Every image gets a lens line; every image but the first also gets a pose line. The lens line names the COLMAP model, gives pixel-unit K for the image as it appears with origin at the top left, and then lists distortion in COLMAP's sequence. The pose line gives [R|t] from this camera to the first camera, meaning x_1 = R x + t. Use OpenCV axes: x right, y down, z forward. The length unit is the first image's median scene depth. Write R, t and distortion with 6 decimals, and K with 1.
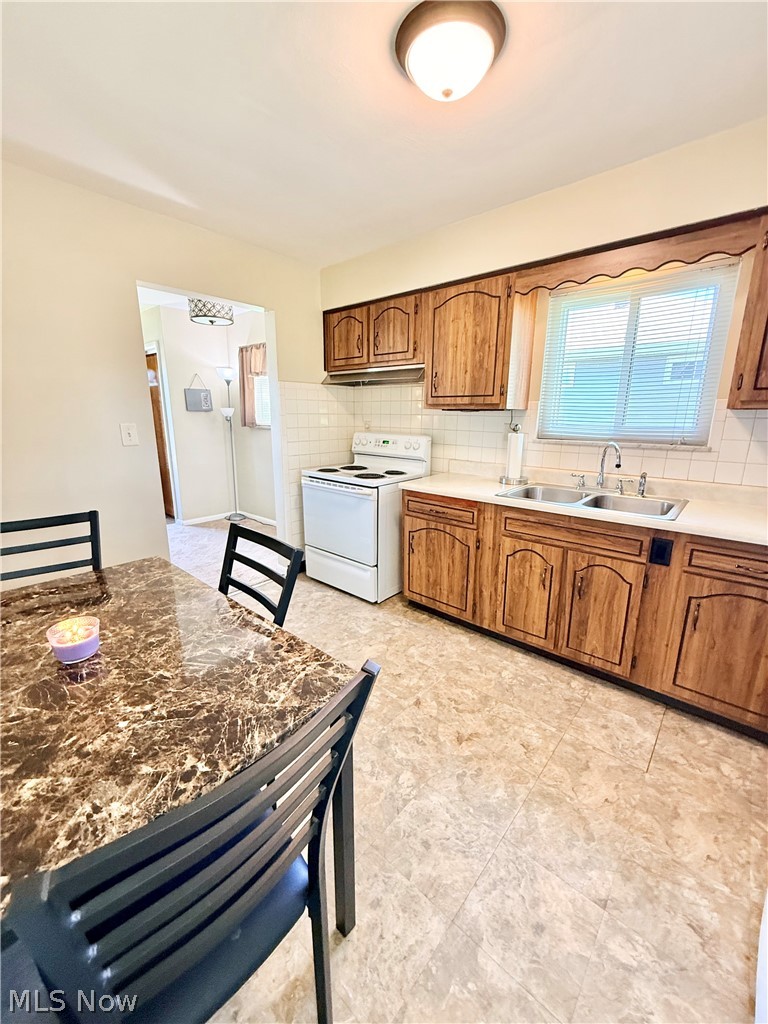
lens RADIAL K [[407.6, 0, 382.0], [0, 407.6, 511.3], [0, 0, 1]] dist [-0.000286, -0.000285]
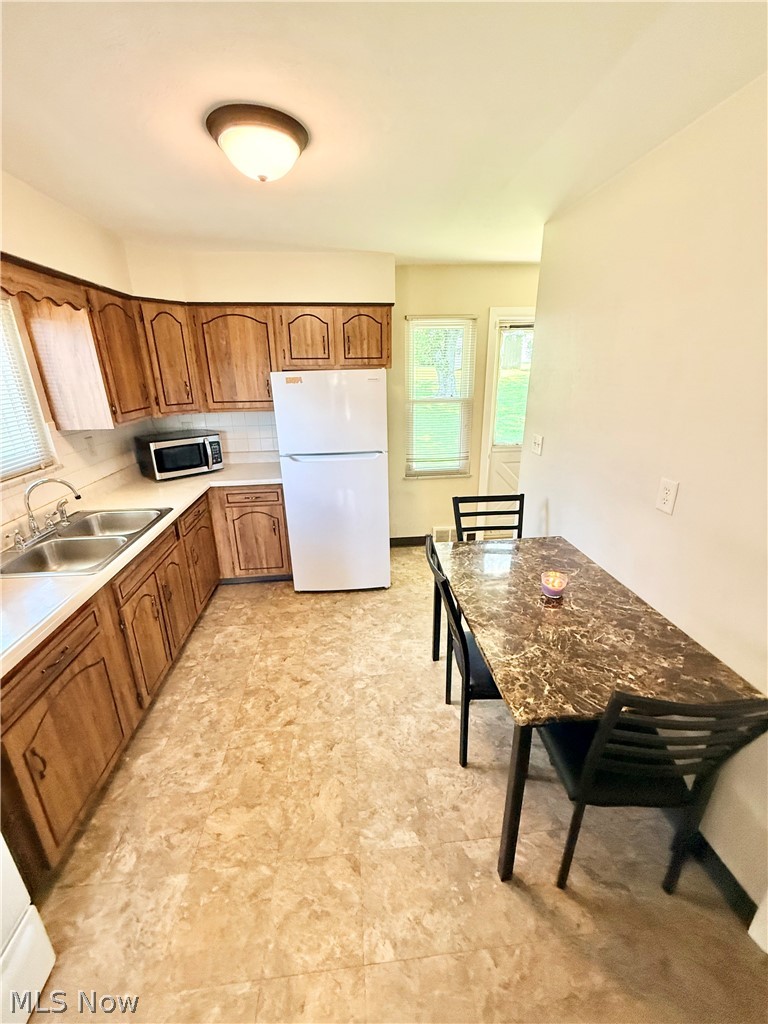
lens RADIAL K [[407.6, 0, 383.1], [0, 407.6, 511.1], [0, 0, 1]] dist [-0.000286, -0.000285]
pose [[-0.731831, -0.222417, 0.644169, -0.621617], [0.169514, 0.856121, 0.488181, -0.455376], [-0.660067, 0.466462, -0.588834, 1.154849]]
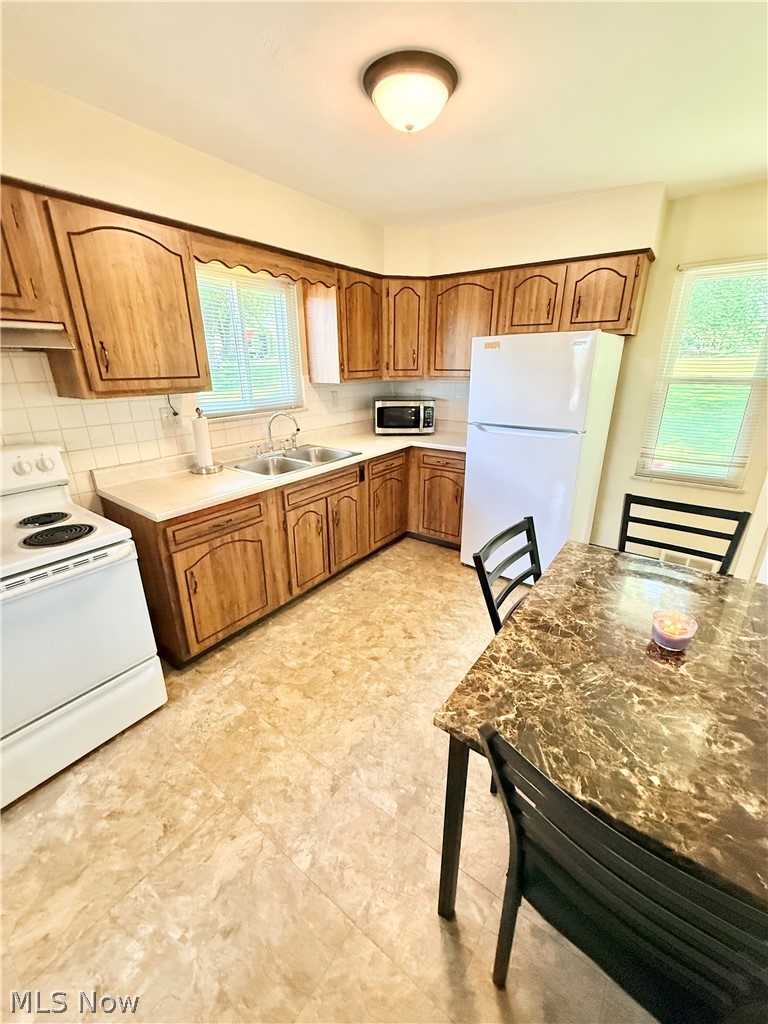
lens RADIAL K [[407.6, 0, 384.0], [0, 407.6, 511.2], [0, 0, 1]] dist [-0.000286, -0.000285]
pose [[-0.094521, -0.348312, 0.932601, -0.801346], [0.236936, 0.902005, 0.360899, -0.296327], [-0.966916, 0.255079, -0.002731, 0.835999]]
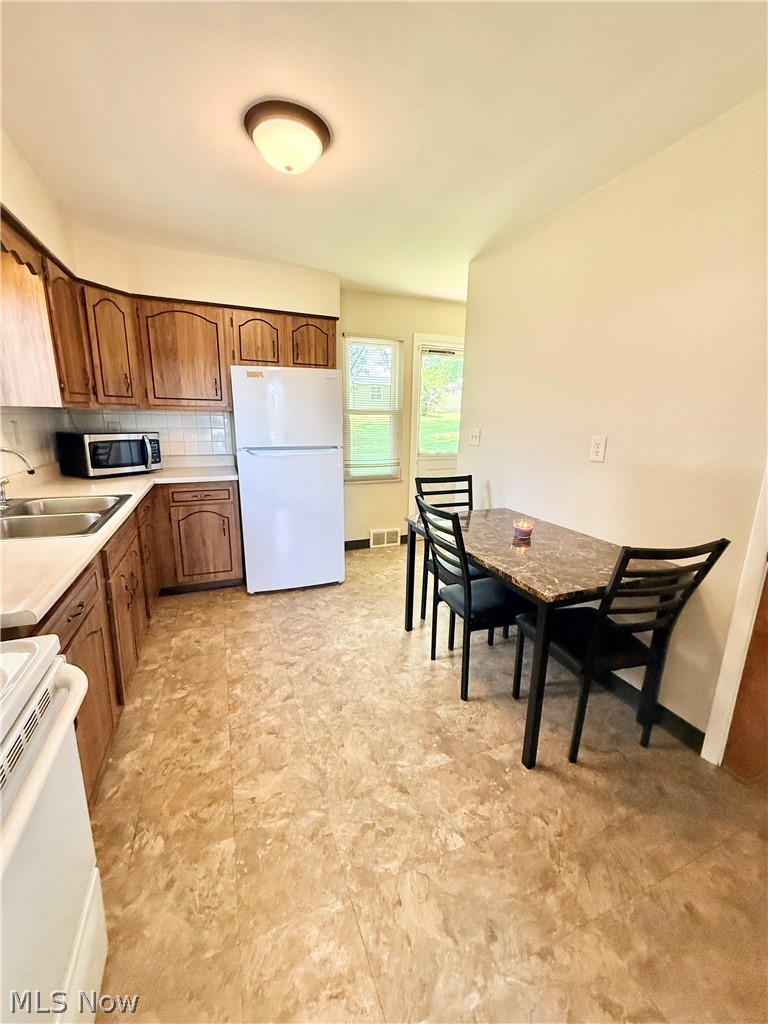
lens RADIAL K [[407.6, 0, 382.6], [0, 407.6, 511.9], [0, 0, 1]] dist [-0.000286, -0.000285]
pose [[-0.893792, -0.122200, 0.431512, -0.490358], [0.083838, 0.899675, 0.428434, -0.357612], [-0.440575, 0.419108, -0.793878, 1.452123]]
